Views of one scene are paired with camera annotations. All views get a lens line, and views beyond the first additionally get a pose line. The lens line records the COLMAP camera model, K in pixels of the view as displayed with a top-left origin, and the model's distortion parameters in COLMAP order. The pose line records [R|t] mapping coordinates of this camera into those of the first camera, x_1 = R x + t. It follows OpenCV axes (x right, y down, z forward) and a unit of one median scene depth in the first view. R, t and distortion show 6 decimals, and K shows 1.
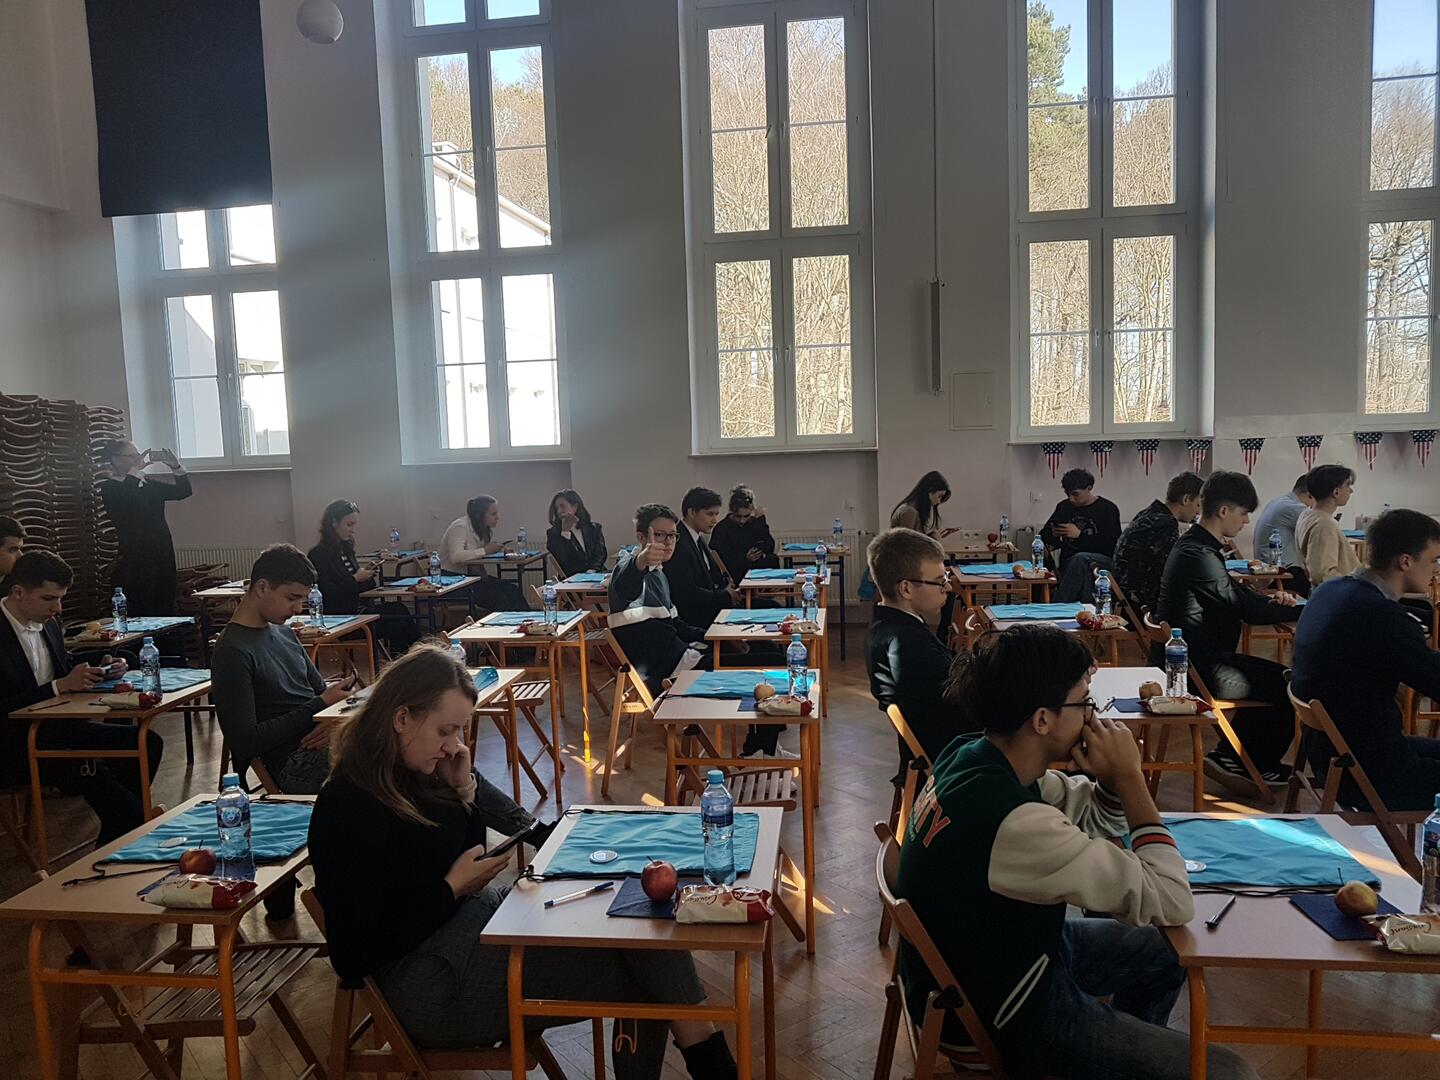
lens RADIAL K [[1204.4, 0, 717.9], [0, 1204.4, 547.0], [0, 0, 1]] dist [-0.011190, 0.011864]
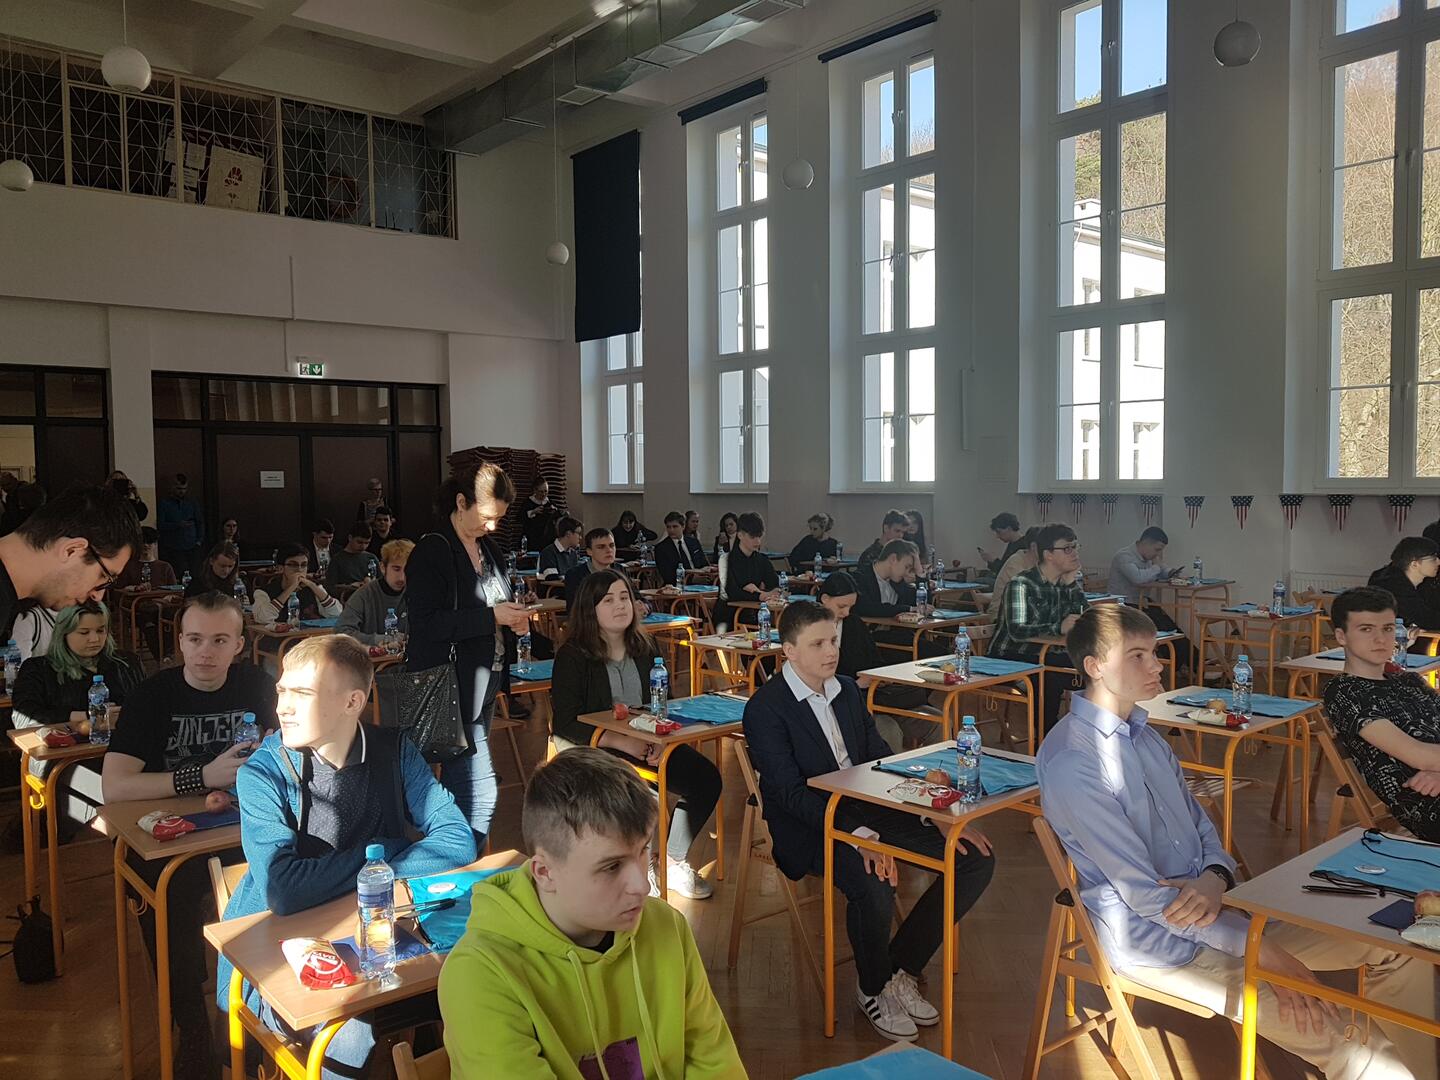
lens RADIAL K [[1204.4, 0, 729.8], [0, 1204.4, 535.5], [0, 0, 1]] dist [-0.011190, 0.011864]
pose [[0.741912, 0.064837, -0.667355, 0.307380], [-0.083183, 0.996525, 0.004341, -0.007678], [0.665317, 0.052292, 0.744728, -0.050238]]
